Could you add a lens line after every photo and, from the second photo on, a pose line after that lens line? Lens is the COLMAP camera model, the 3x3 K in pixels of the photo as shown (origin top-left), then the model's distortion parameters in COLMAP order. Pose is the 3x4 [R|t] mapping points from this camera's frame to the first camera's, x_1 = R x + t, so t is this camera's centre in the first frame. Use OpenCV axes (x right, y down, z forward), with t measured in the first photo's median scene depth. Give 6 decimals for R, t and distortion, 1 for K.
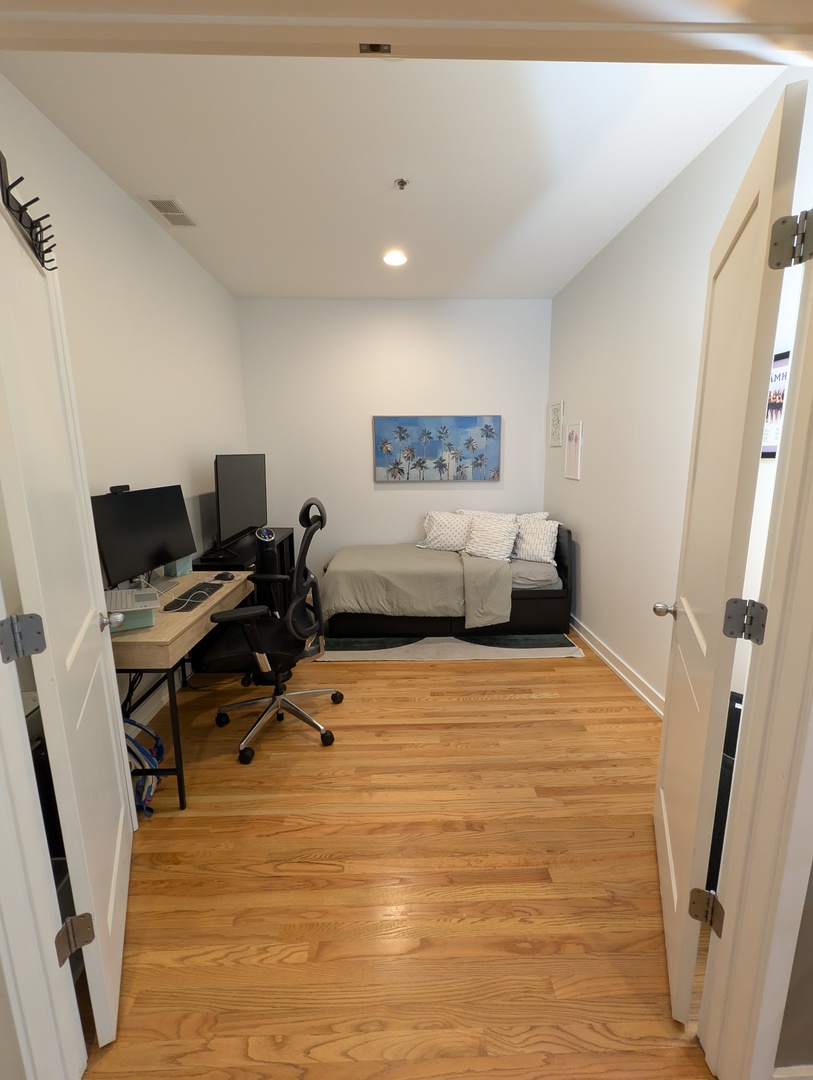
lens RADIAL K [[418.8, 0, 409.1], [0, 418.8, 531.7], [0, 0, 1]] dist [0.001161, -0.000145]
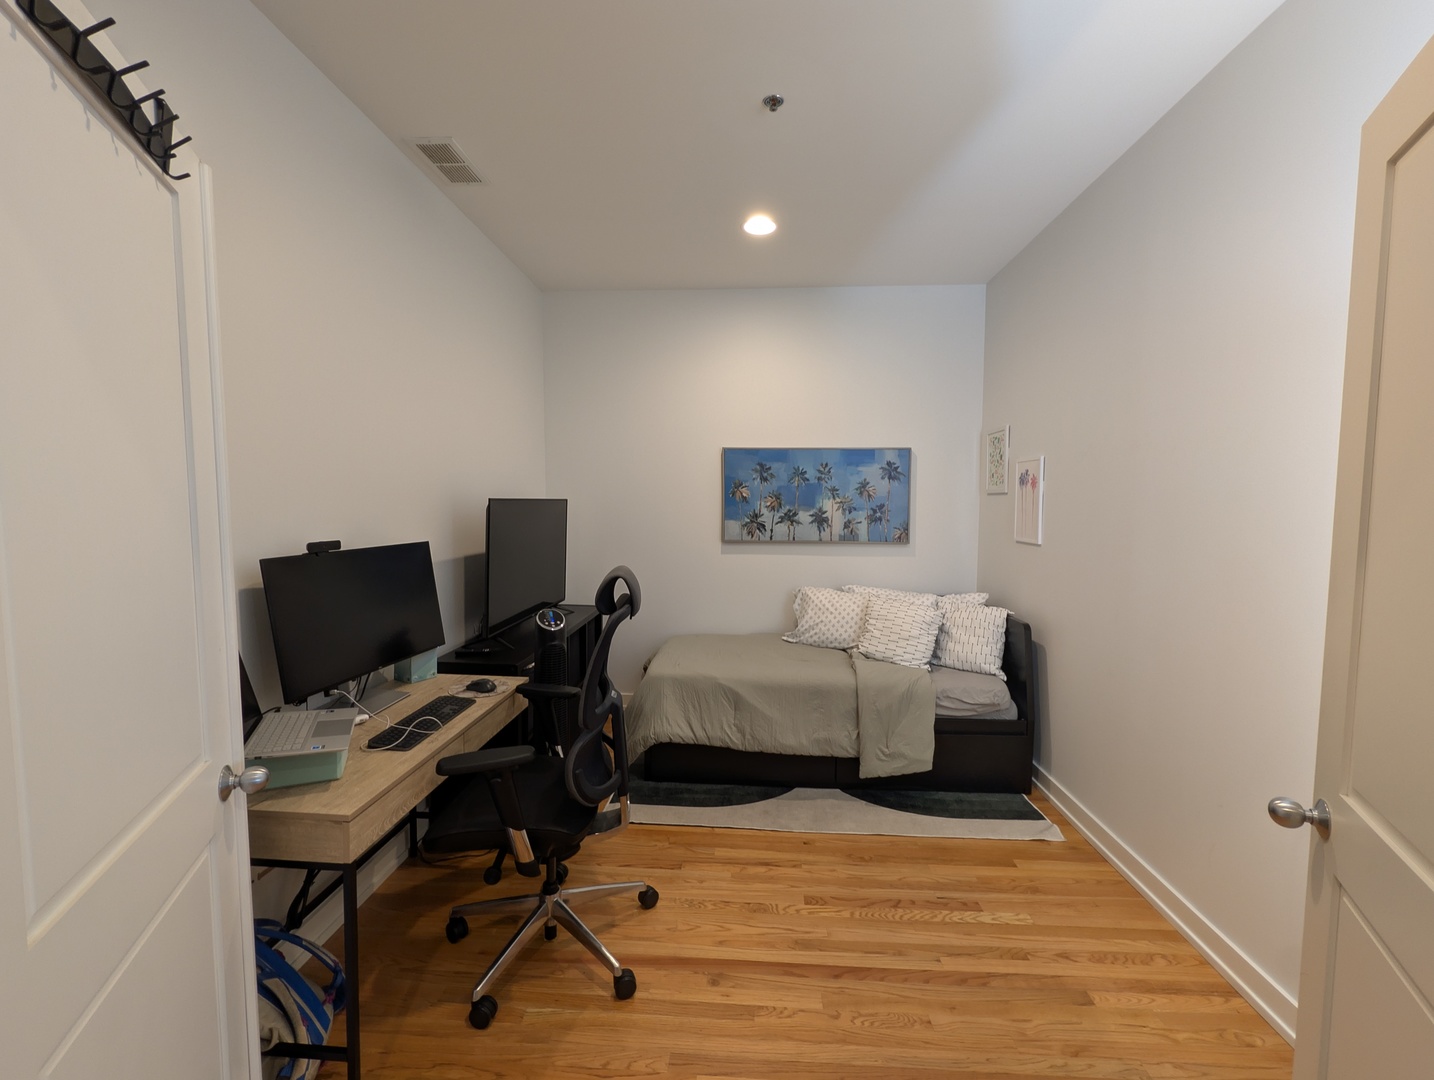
lens RADIAL K [[556.1, 0, 720.1], [0, 556.1, 542.2], [0, 0, 1]] dist [0.001161, -0.000145]
pose [[0.995787, 0.019655, -0.089568, -0.007181], [-0.029849, 0.993040, -0.113930, -0.022804], [0.086706, 0.116124, 0.989443, 0.158500]]
